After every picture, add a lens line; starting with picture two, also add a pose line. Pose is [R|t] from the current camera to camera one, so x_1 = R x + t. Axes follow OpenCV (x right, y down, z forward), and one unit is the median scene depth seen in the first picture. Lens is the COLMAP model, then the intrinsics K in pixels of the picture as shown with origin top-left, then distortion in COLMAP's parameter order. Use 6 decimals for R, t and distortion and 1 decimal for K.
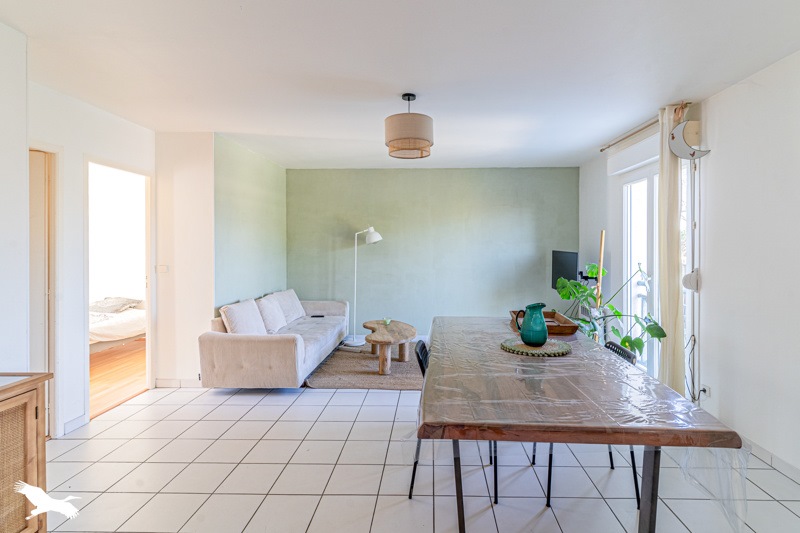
lens RADIAL K [[399.5, 0, 402.4], [0, 399.5, 256.8], [0, 0, 1]] dist [0.001520, 0.000058]
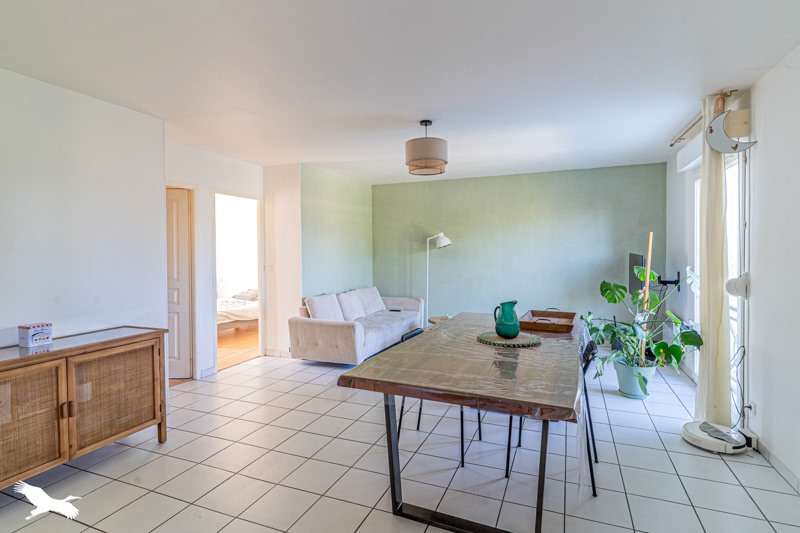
lens RADIAL K [[387.6, 0, 400.0], [0, 387.6, 266.5], [0, 0, 1]] dist [-0.000691, -0.000280]
pose [[0.940493, 0.007657, -0.339727, 0.265291], [-0.001758, 0.999842, 0.017668, 0.001022], [0.339808, -0.016019, 0.940358, -0.080386]]
